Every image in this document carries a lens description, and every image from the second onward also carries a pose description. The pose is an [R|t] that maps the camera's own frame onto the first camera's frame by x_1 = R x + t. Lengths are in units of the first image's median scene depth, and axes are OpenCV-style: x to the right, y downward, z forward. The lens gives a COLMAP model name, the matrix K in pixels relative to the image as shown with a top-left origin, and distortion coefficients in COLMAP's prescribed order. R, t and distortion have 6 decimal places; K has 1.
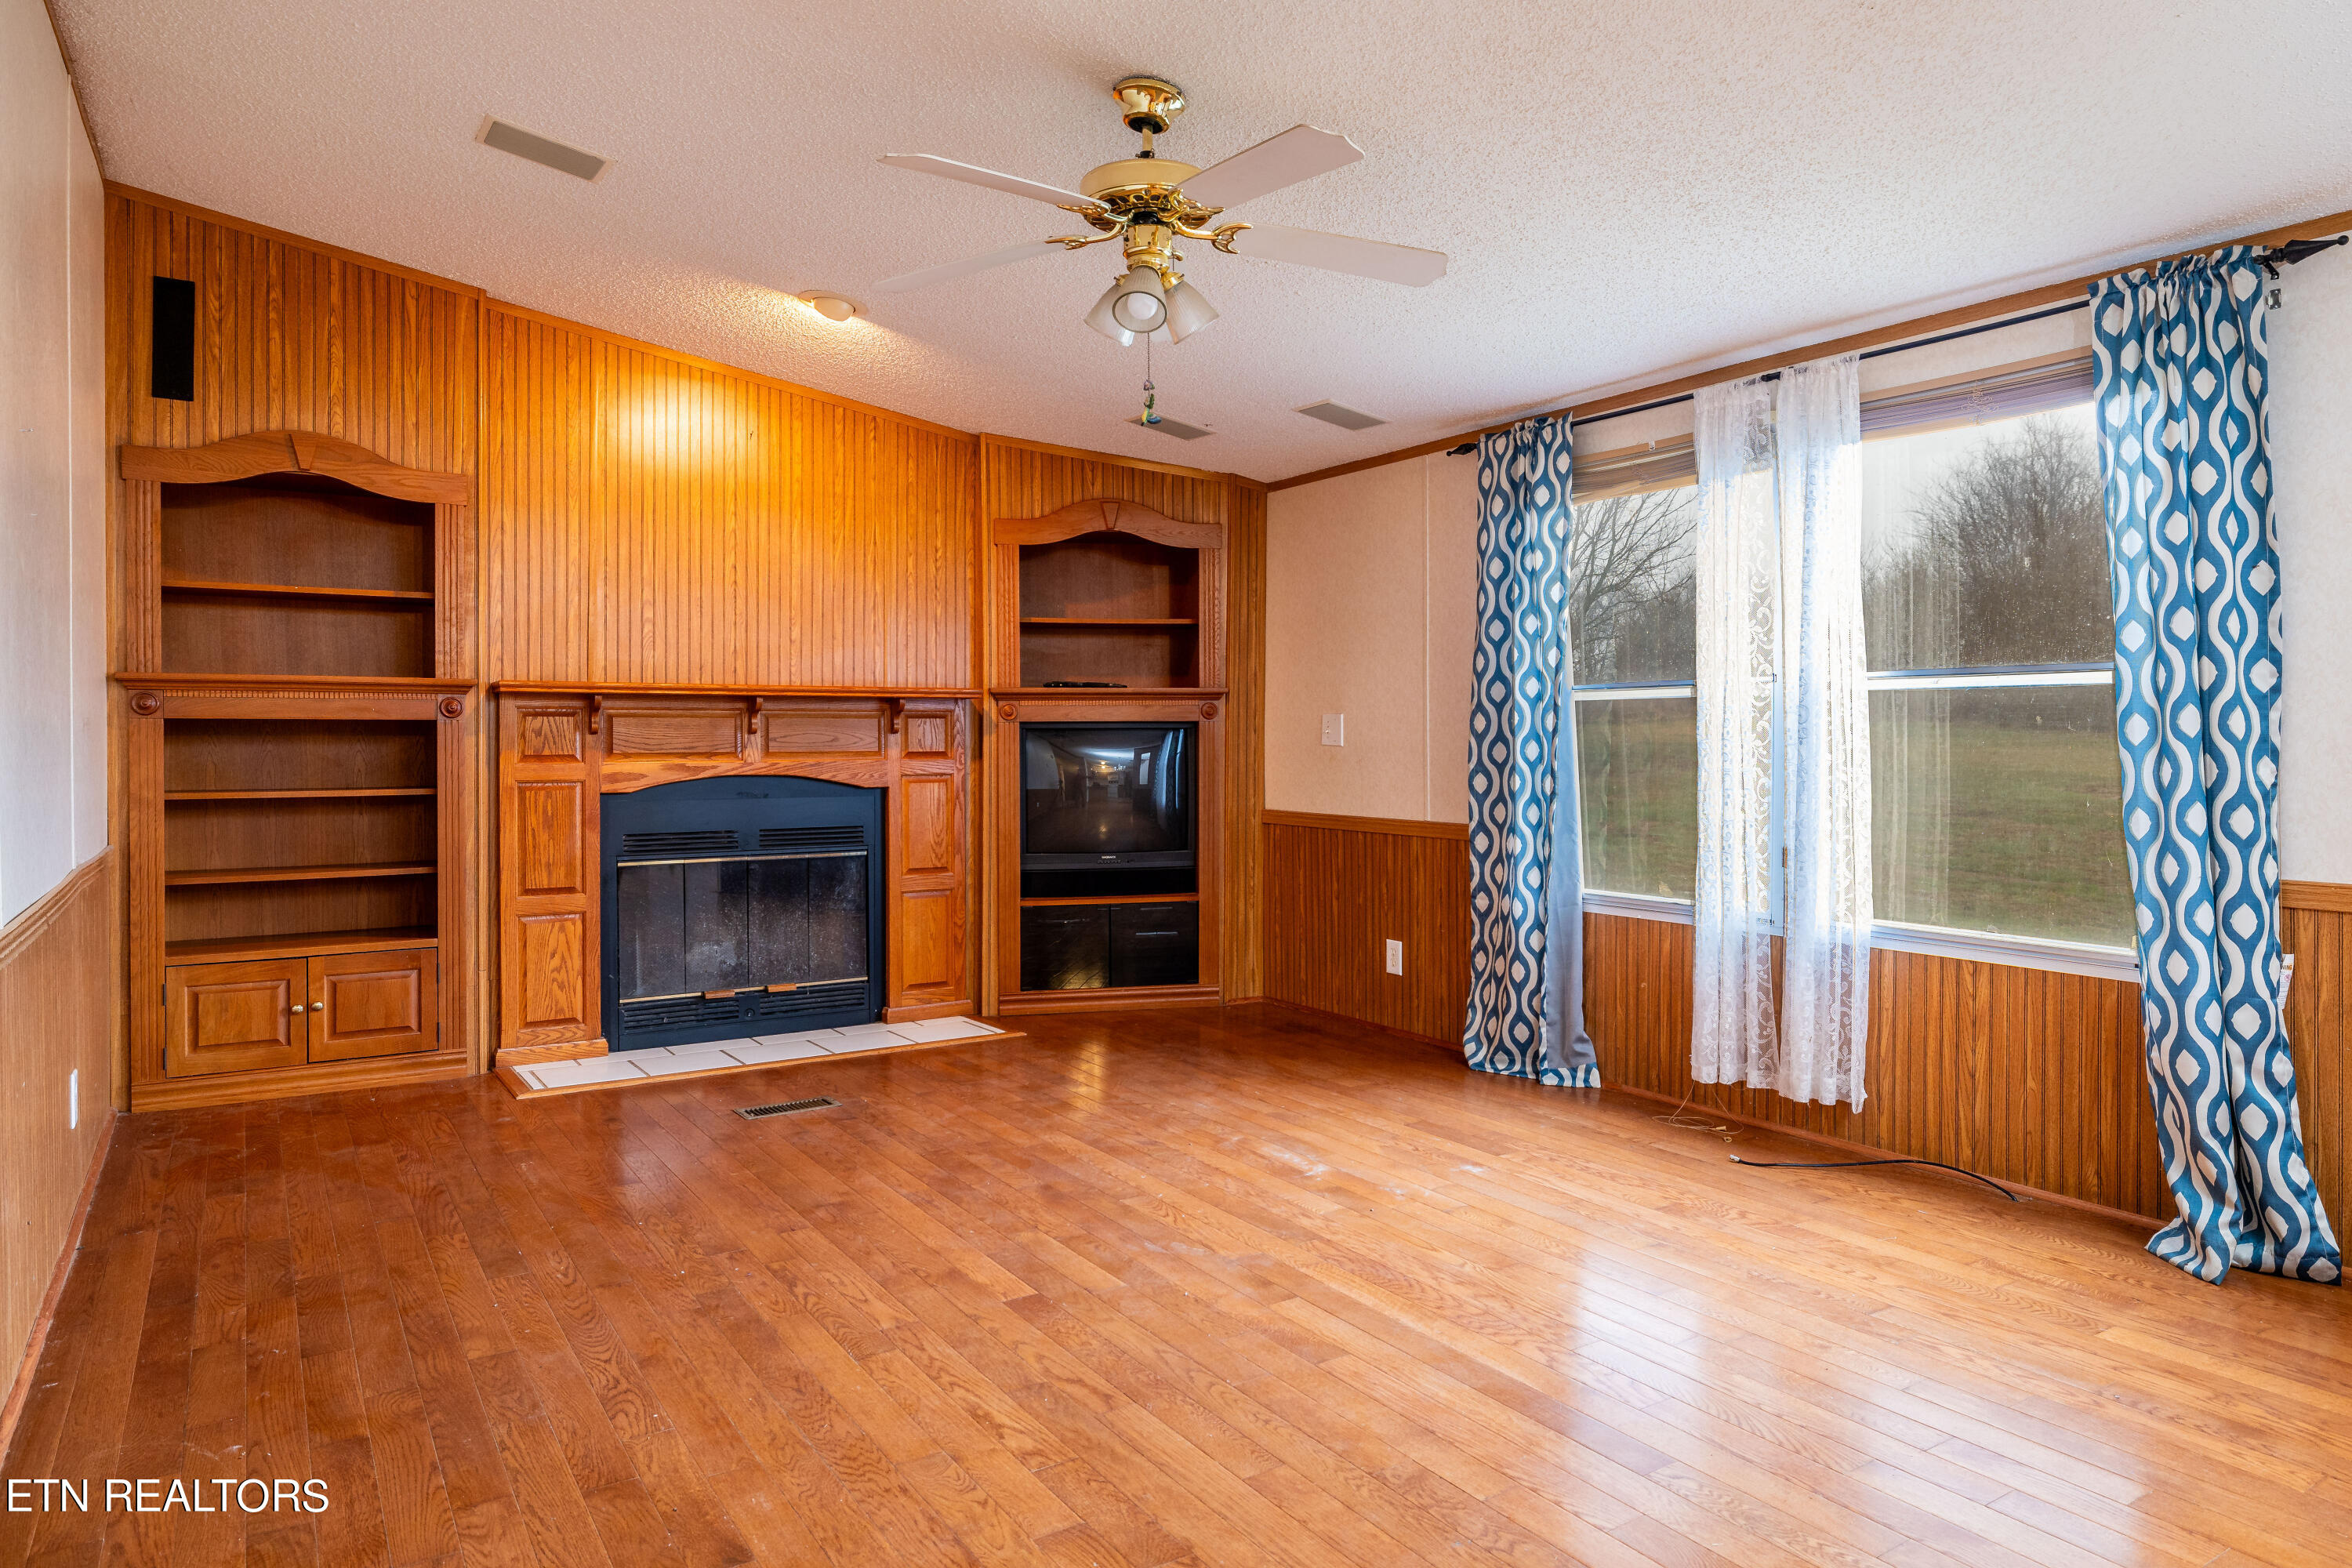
lens RADIAL K [[1458.0, 0, 1172.2], [0, 1458.0, 754.0], [0, 0, 1]] dist [-0.000775, 0.000374]
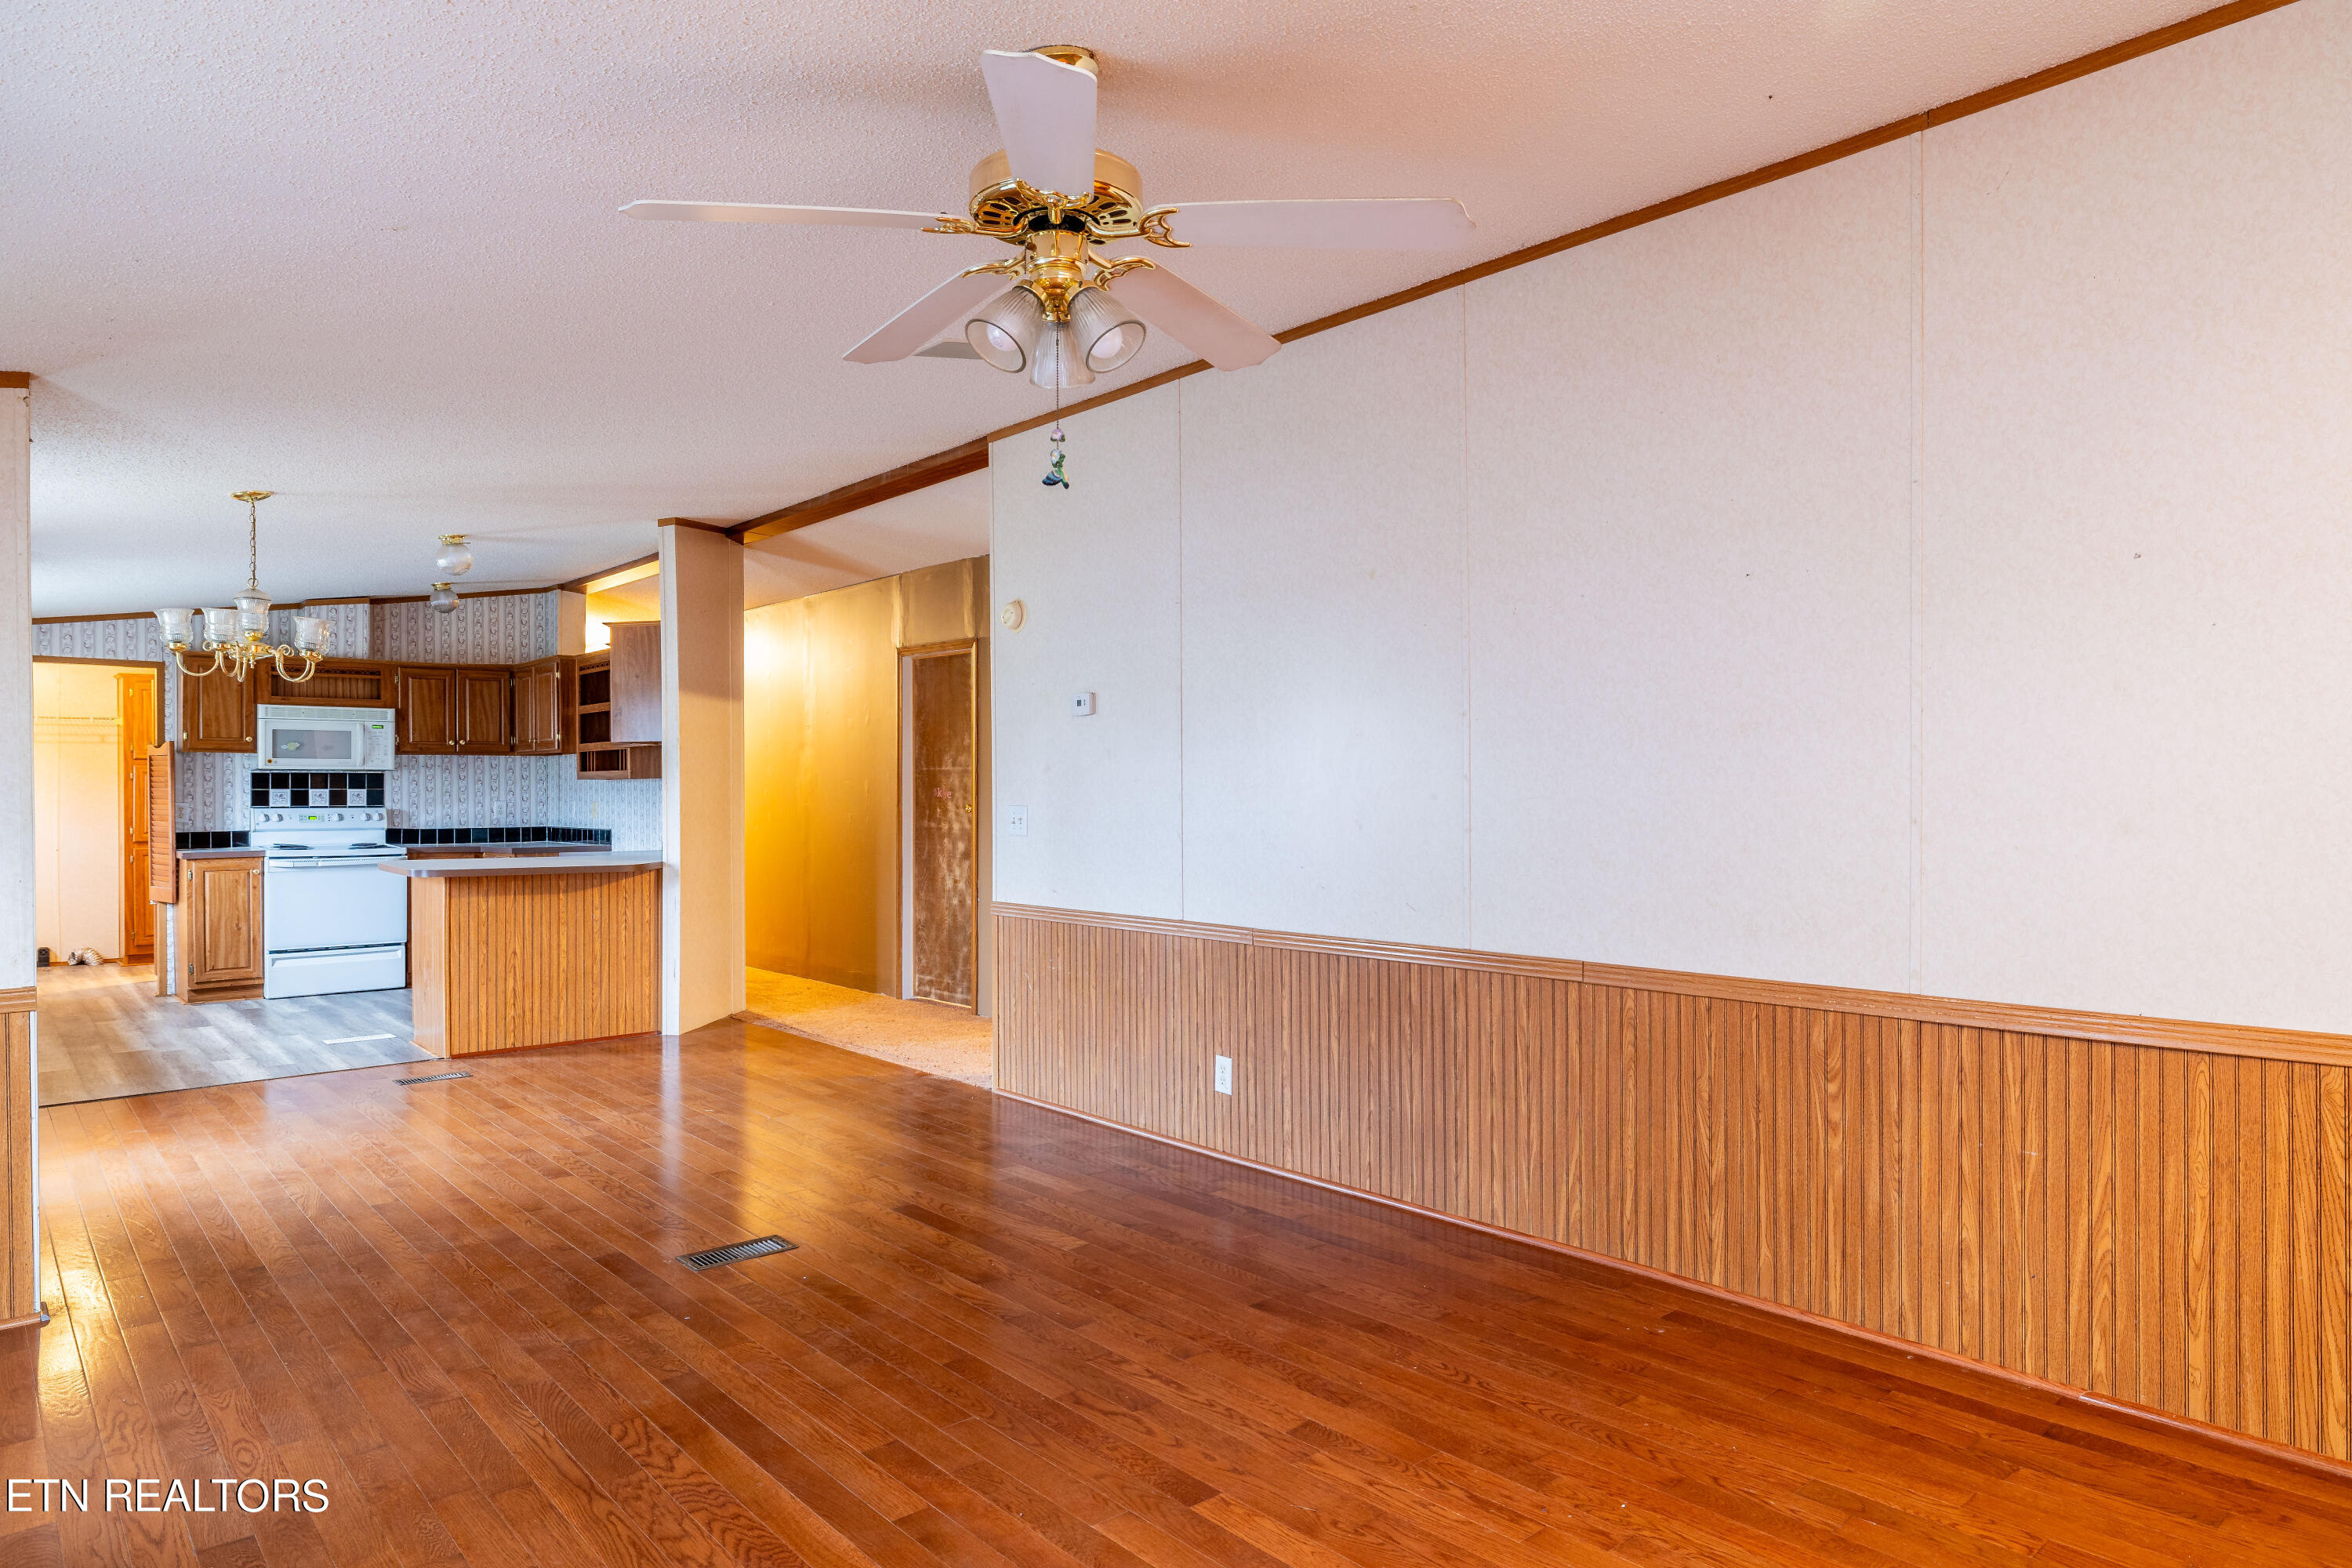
lens RADIAL K [[1399.3, 0, 1152.5], [0, 1399.3, 781.7], [0, 0, 1]] dist [-0.002597, -0.000330]
pose [[-0.990378, 0.010994, -0.137950, 0.025579], [0.010041, 0.999921, 0.007606, -0.045542], [0.138023, 0.006148, -0.990410, 1.101643]]
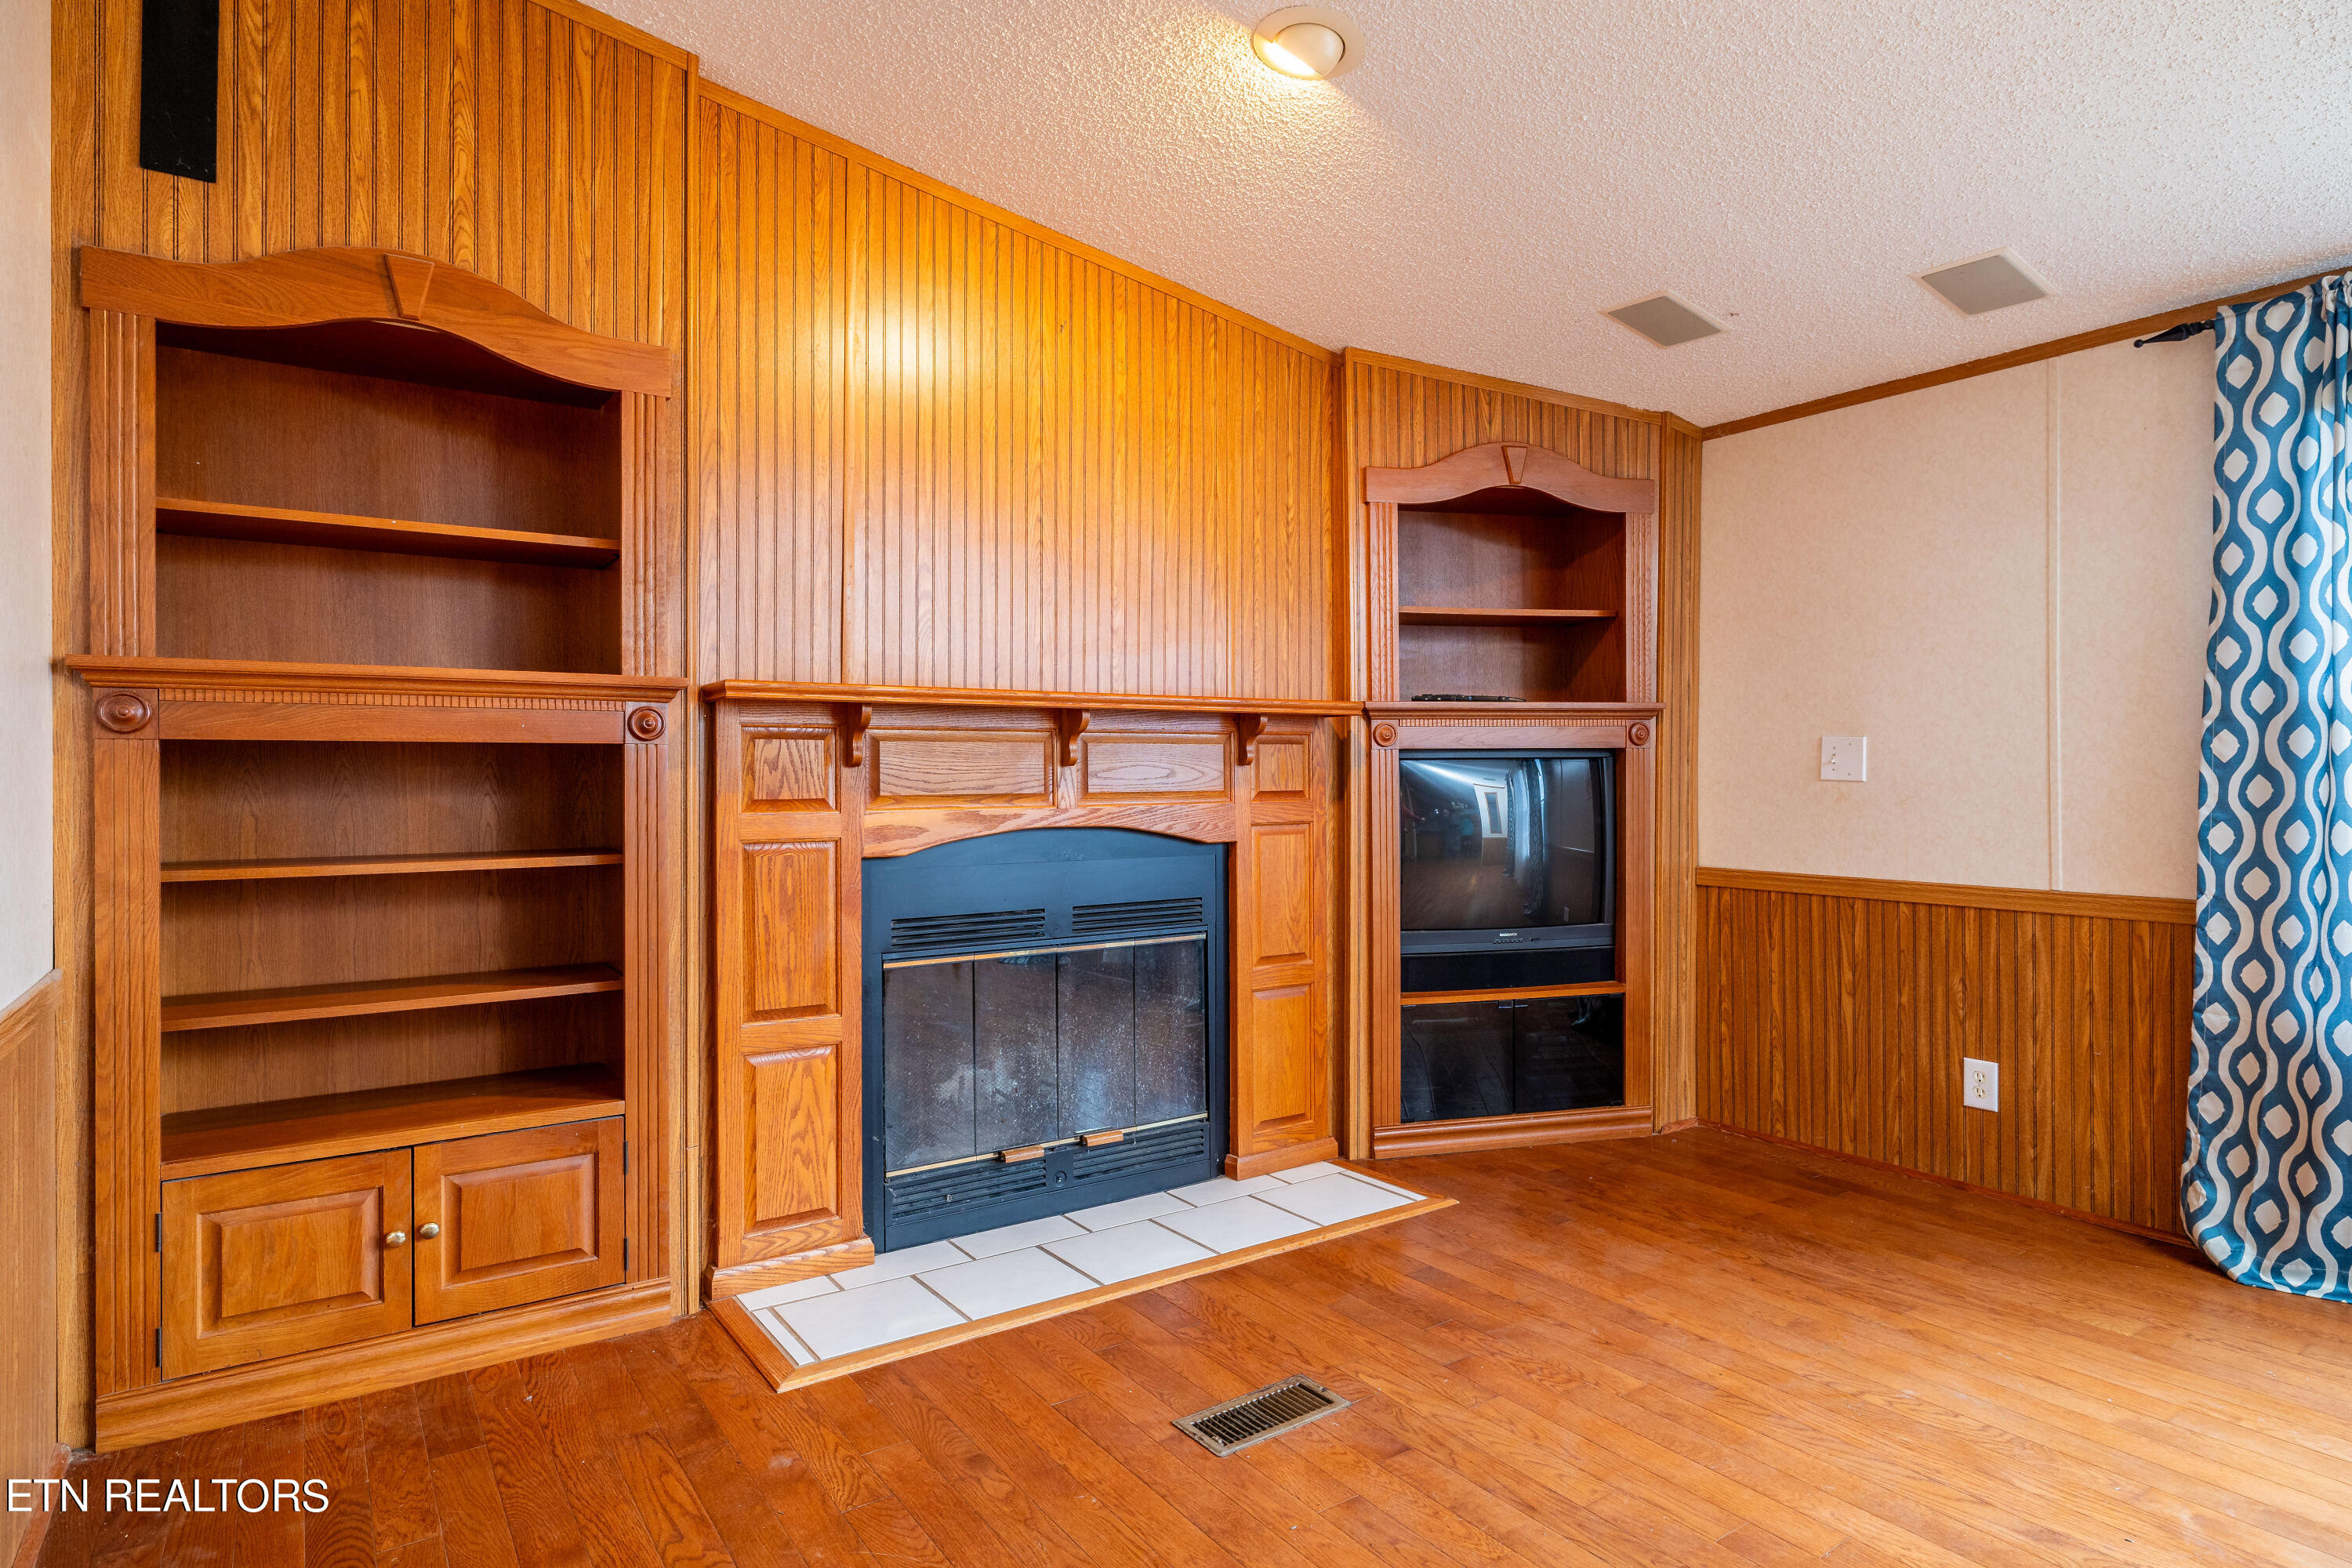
lens RADIAL K [[1282.6, 0, 1164.6], [0, 1282.6, 776.0], [0, 0, 1]] dist [-0.000915, -0.000146]
pose [[0.999680, -0.002621, 0.025163, -0.282494], [0.002831, 0.999962, -0.008290, -0.004557], [-0.025141, 0.008358, 0.999649, 0.442536]]
